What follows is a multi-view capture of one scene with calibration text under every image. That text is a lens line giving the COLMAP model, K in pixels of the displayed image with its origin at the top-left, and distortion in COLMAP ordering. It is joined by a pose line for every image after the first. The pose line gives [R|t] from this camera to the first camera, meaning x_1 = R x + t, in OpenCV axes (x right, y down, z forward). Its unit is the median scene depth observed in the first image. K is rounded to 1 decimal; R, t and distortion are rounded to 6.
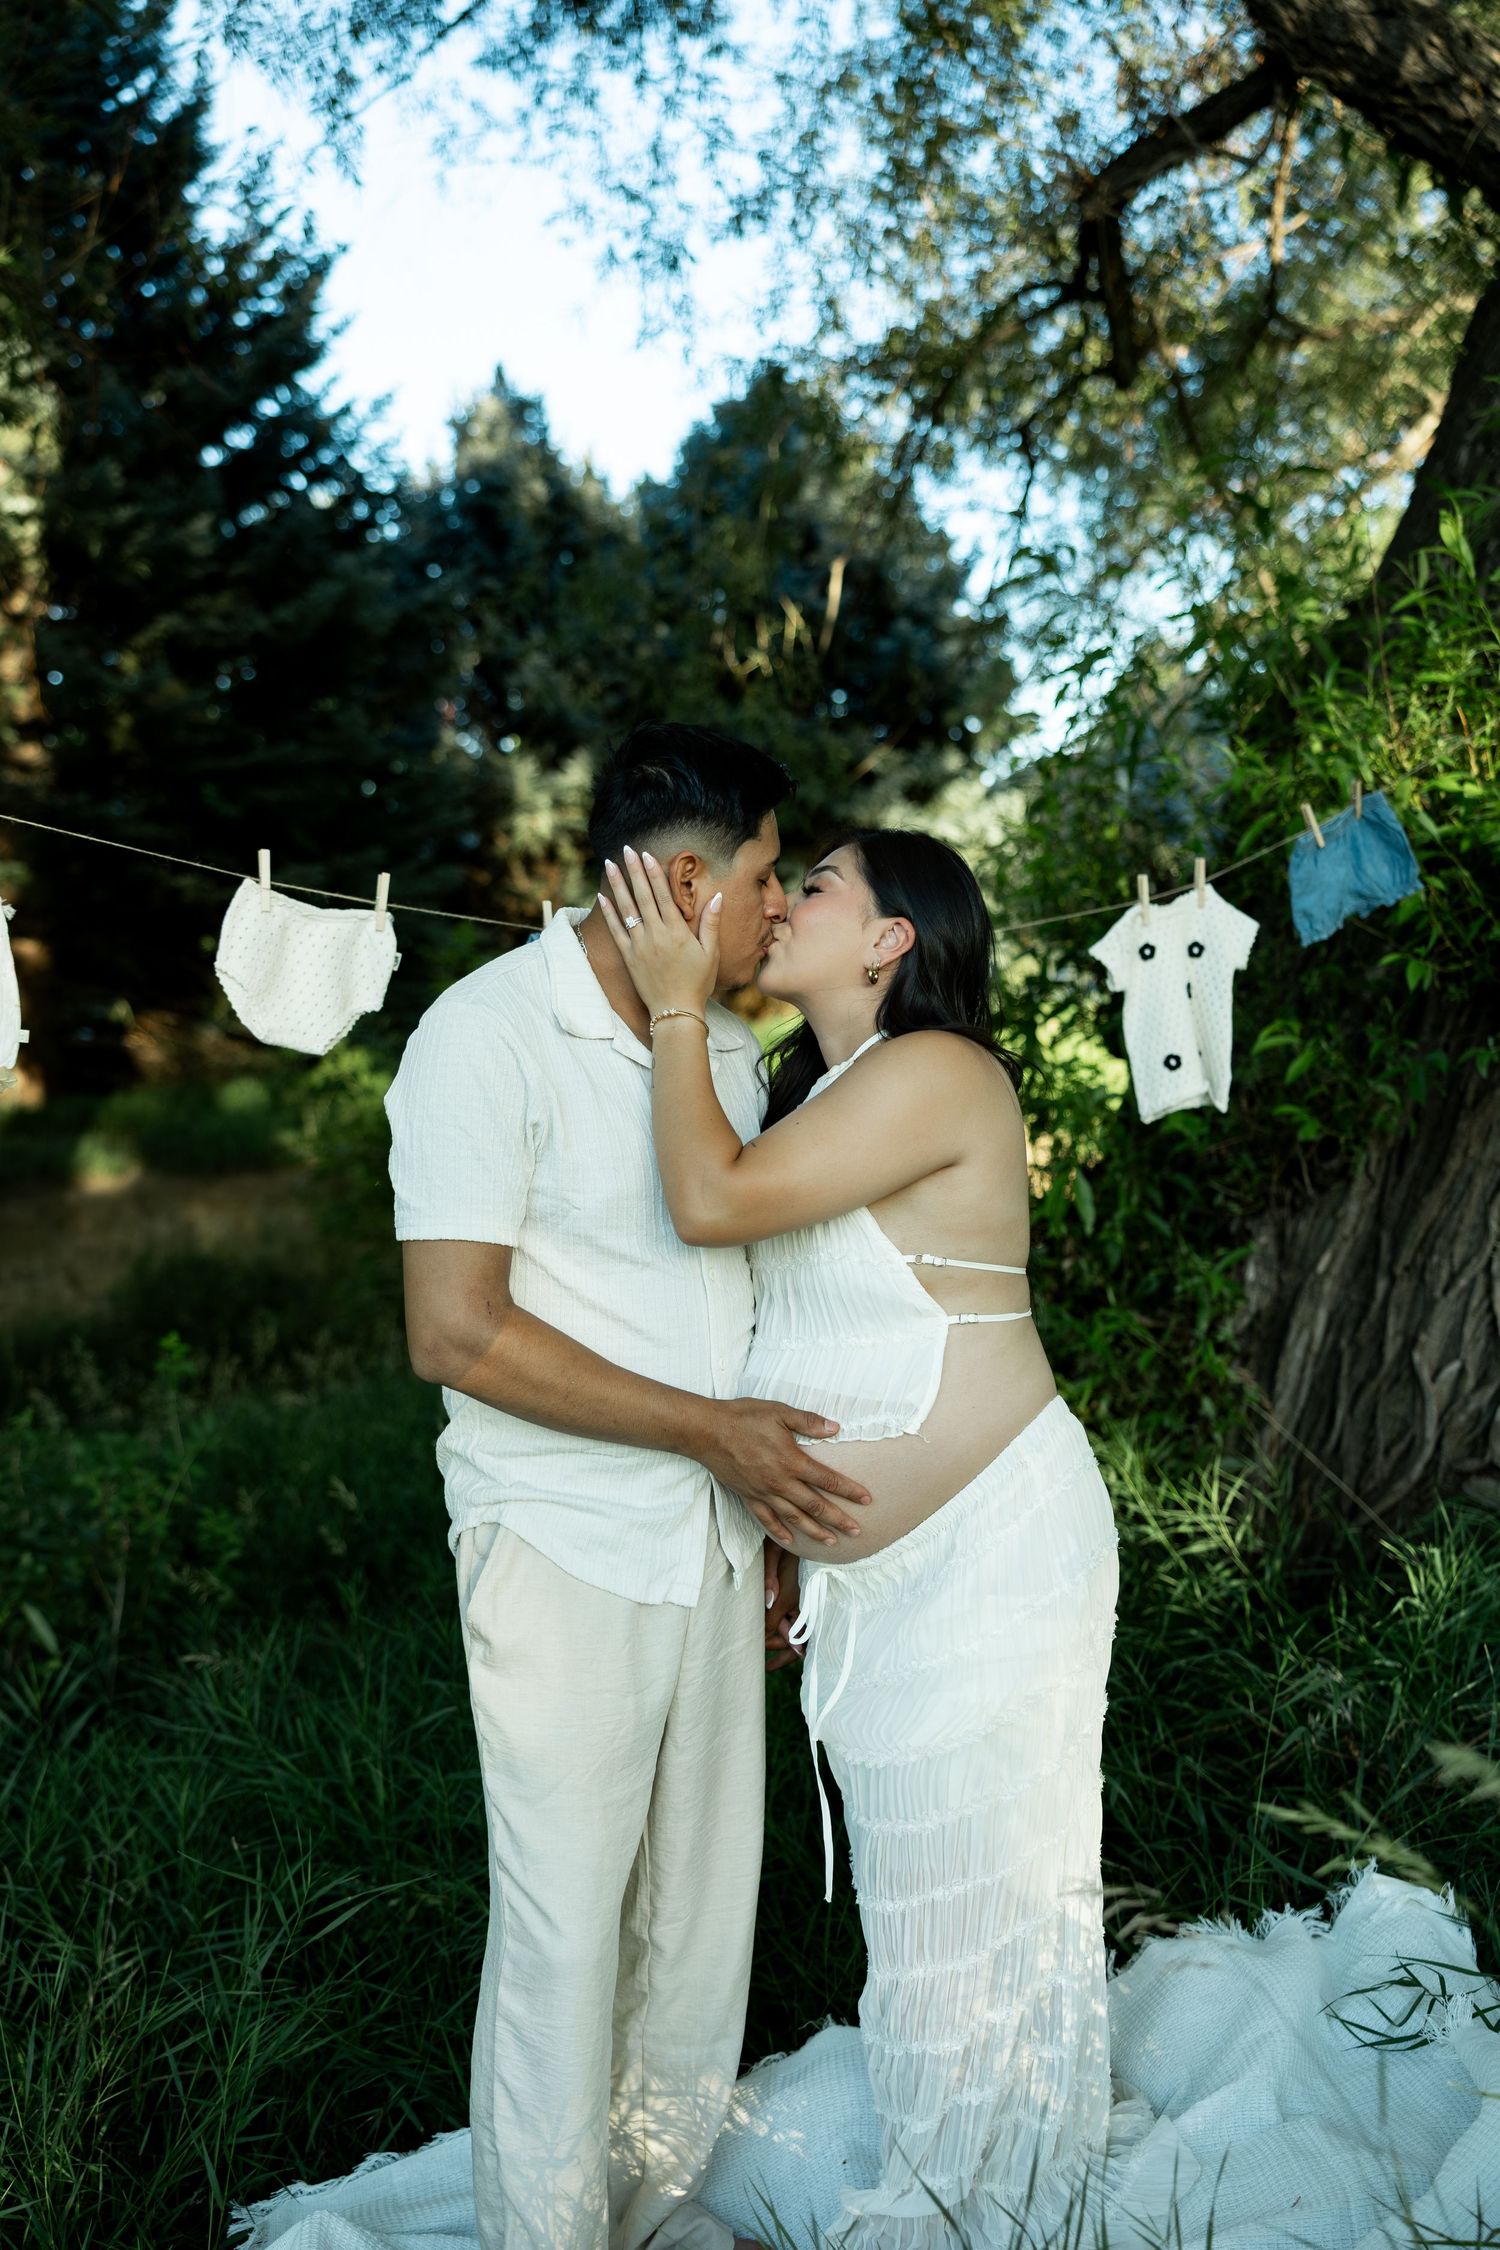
lens RADIAL K [[2019.5, 0, 712.1], [0, 2019.5, 1113.1], [0, 0, 1]] dist [0.000330, 0.002218]
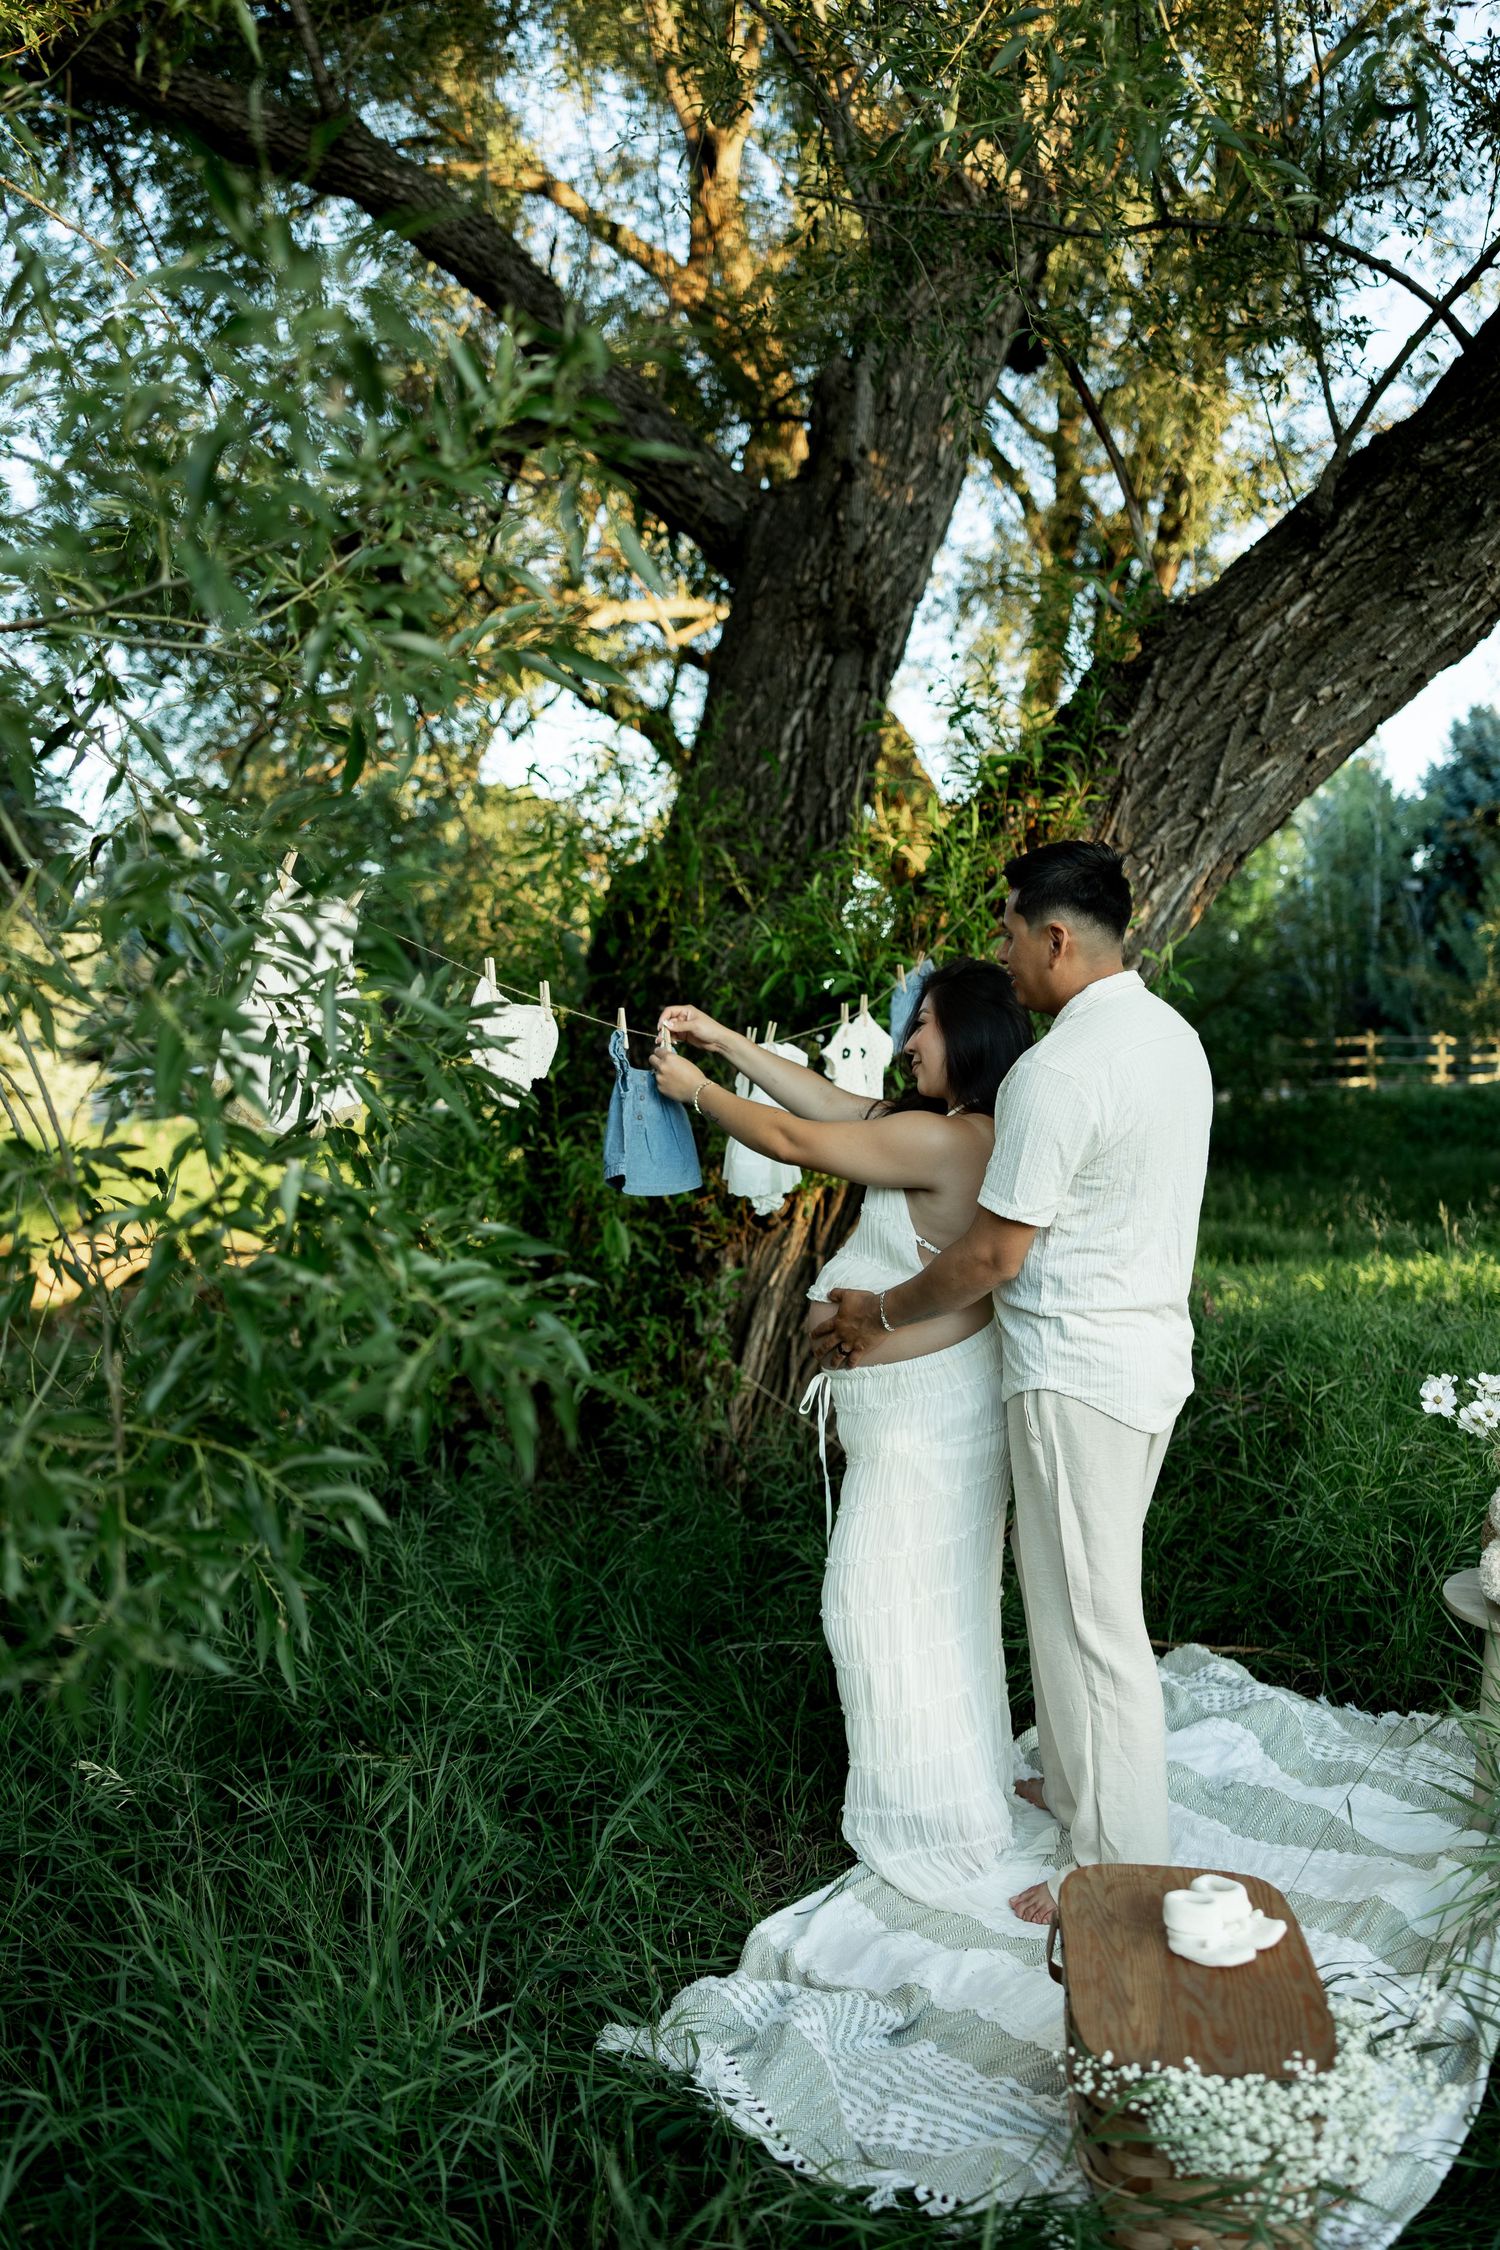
lens RADIAL K [[1788.8, 0, 732.5], [0, 1788.8, 1115.2], [0, 0, 1]] dist [0.035103, -0.040872]
pose [[0.827790, 0.019446, 0.560702, -0.470710], [0.013997, 0.998372, -0.055289, 0.028676], [-0.560864, 0.053615, 0.826170, -0.059486]]
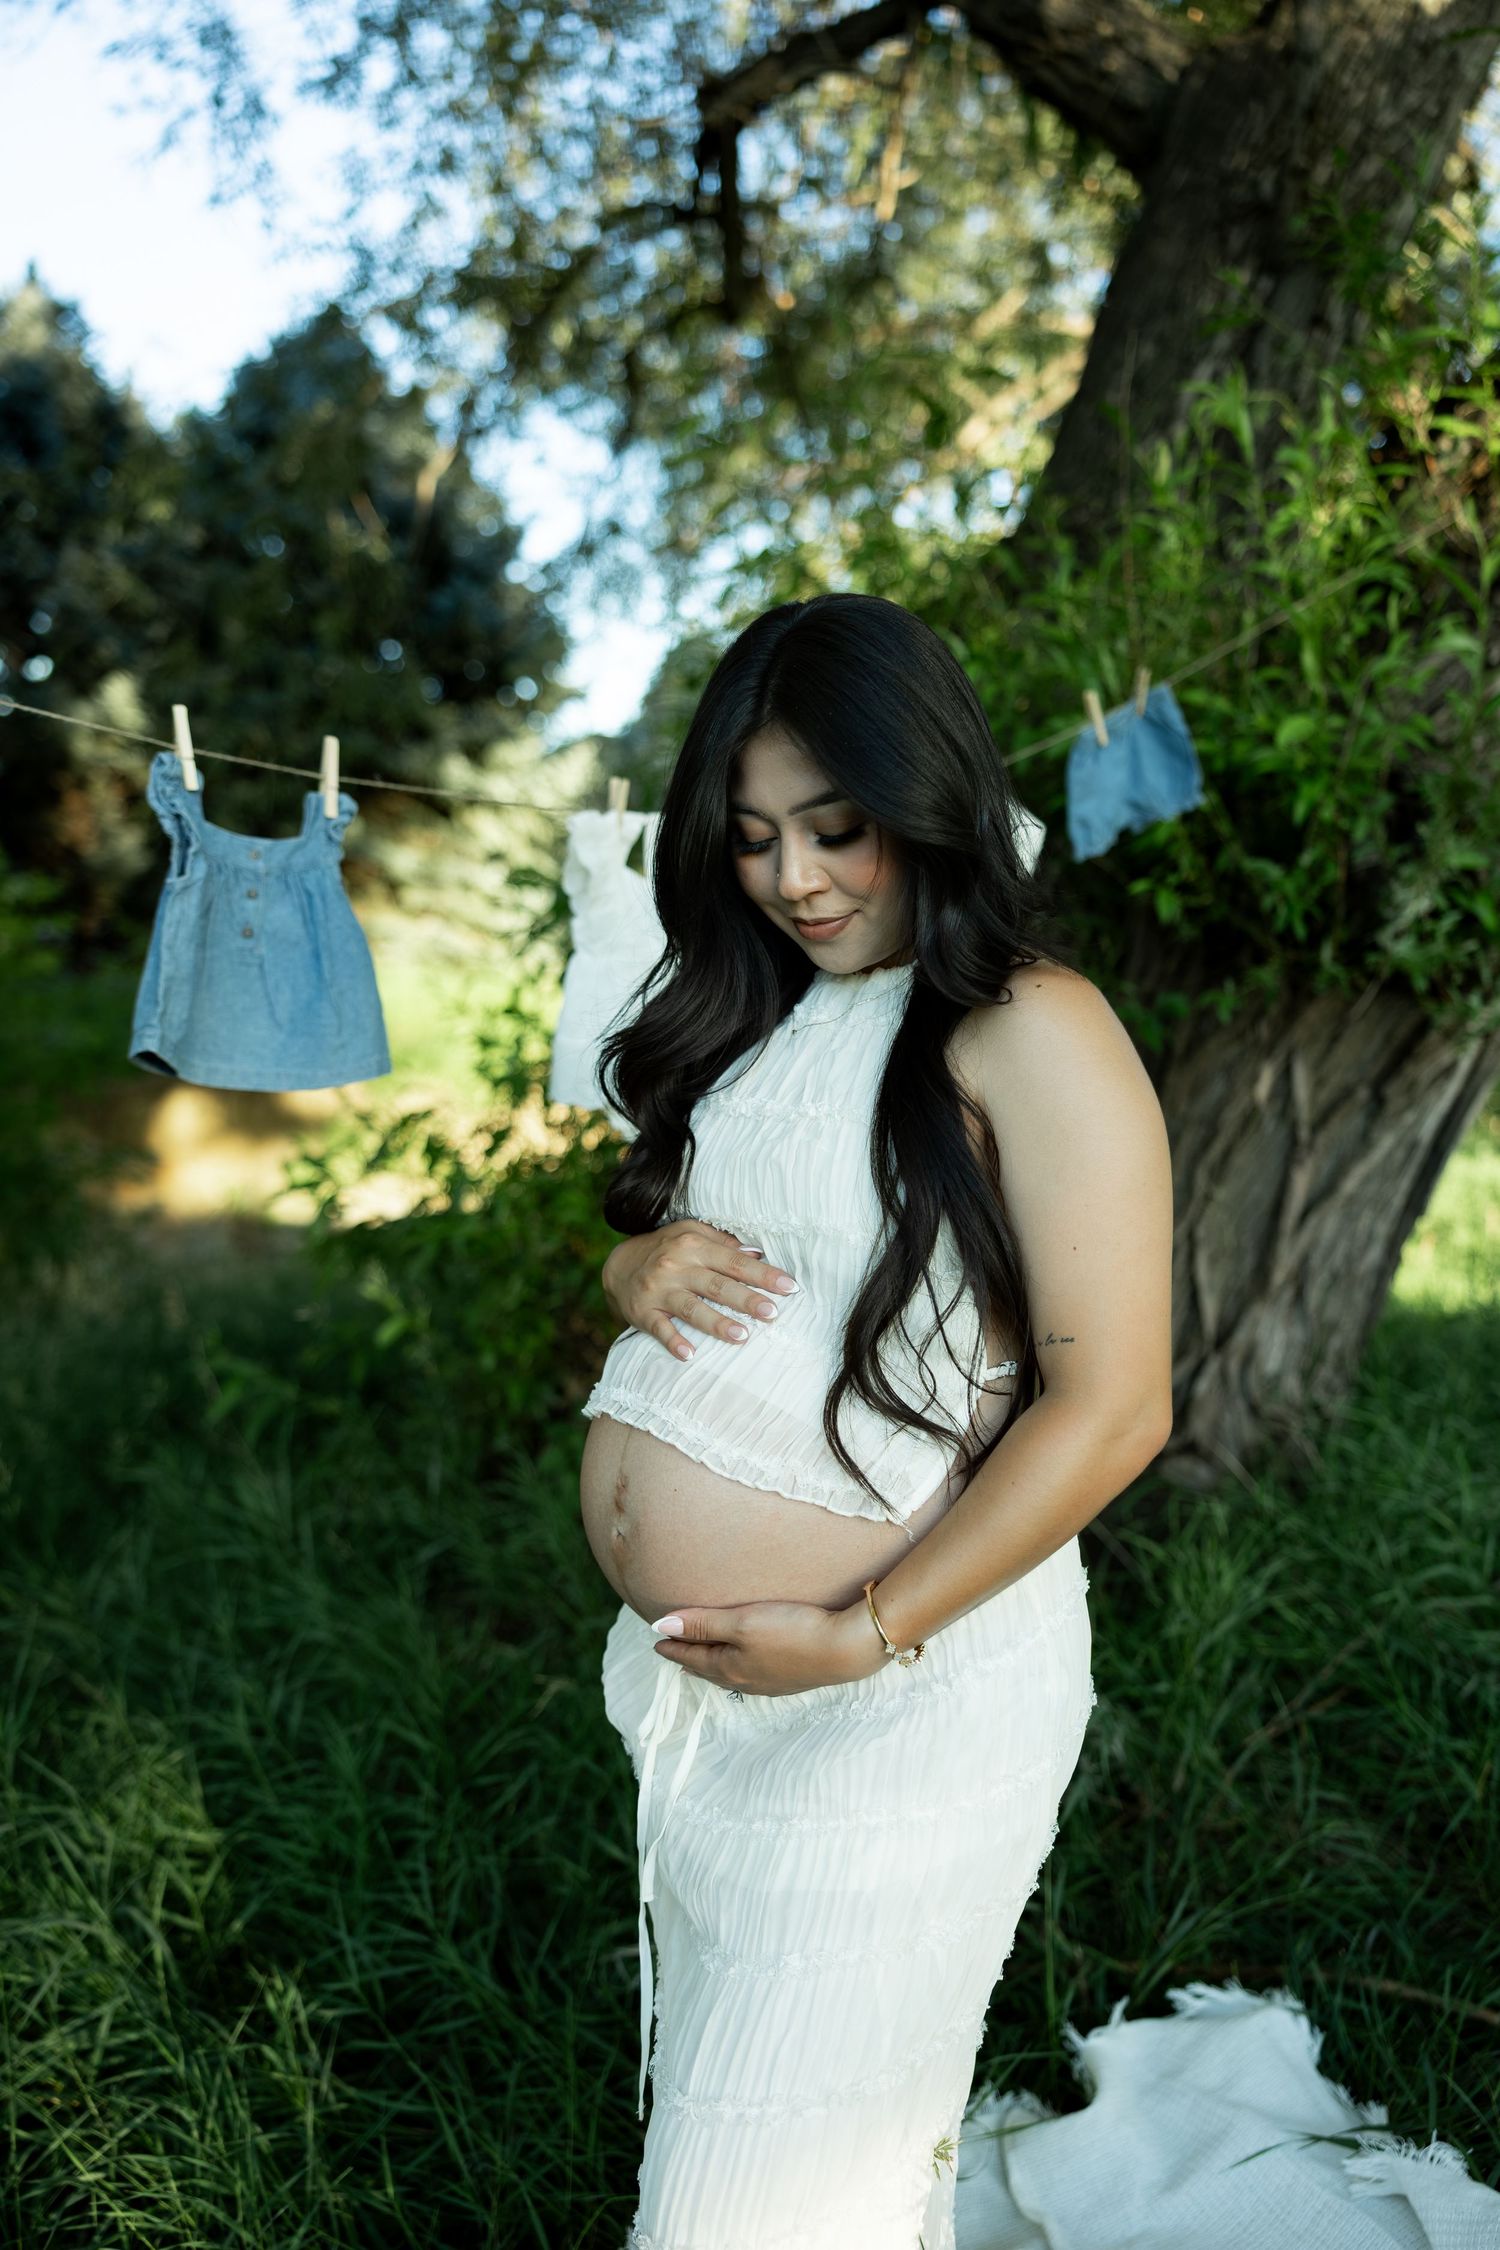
lens RADIAL K [[1927.8, 0, 775.0], [0, 1927.8, 1127.8], [0, 0, 1]] dist [-0.011317, -0.002046]
pose [[0.962318, 0.020273, 0.271168, -0.040723], [-0.027498, 0.999360, 0.022871, 0.012610], [-0.270531, -0.029466, 0.962260, 0.197442]]
